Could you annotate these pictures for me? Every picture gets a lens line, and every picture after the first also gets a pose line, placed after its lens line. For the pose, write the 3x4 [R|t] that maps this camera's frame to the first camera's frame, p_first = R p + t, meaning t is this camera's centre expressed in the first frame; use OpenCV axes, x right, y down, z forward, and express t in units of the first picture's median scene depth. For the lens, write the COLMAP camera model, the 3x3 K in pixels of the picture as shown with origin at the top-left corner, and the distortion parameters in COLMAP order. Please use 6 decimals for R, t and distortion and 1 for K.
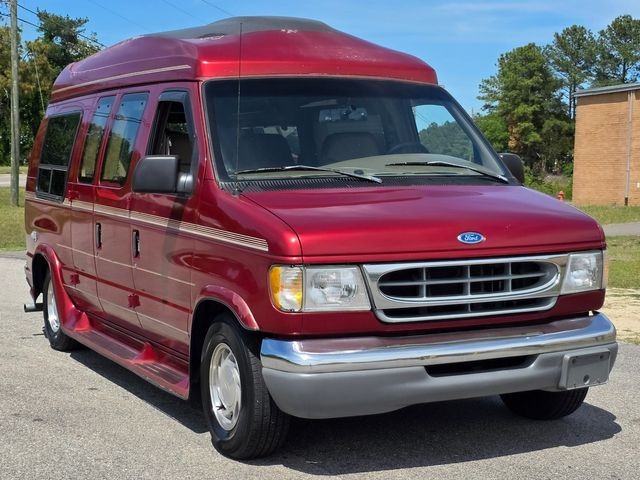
lens RADIAL K [[1135.0, 0, 320.0], [0, 1135.0, 240.0], [0, 0, 1]] dist [0.160522, -0.139709]
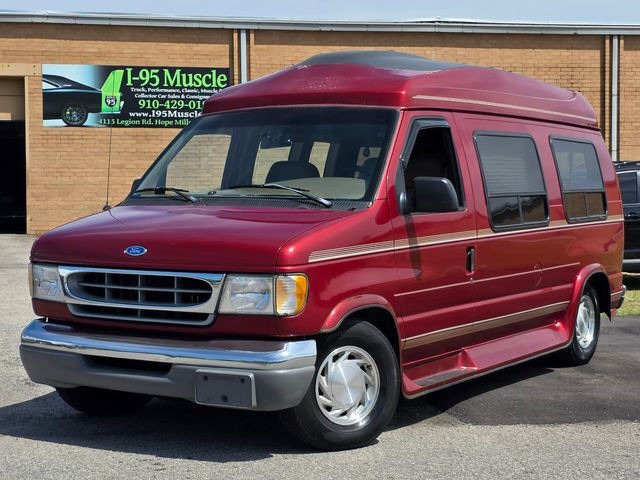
lens RADIAL K [[1130.8, 0, 319.2], [0, 1130.8, 209.4], [0, 0, 1]] dist [0.139816, 0.039561]
pose [[0.519791, 0.027948, -0.853836, 1.158372], [-0.063130, 0.997989, -0.005766, -0.047076], [0.851958, 0.056900, 0.520509, 0.544304]]
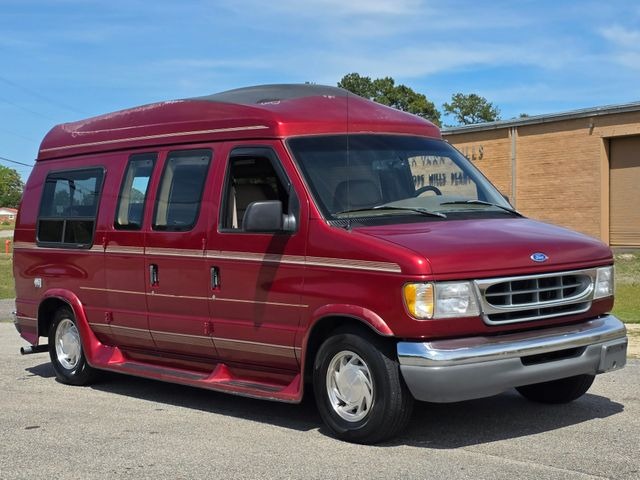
lens RADIAL K [[1135.0, 0, 320.0], [0, 1135.0, 240.0], [0, 0, 1]] dist [0.160522, -0.139709]
pose [[0.970973, -0.032385, 0.236988, -0.400856], [0.043244, 0.998232, -0.040769, 0.020082], [-0.235249, 0.049834, 0.970657, -0.190969]]
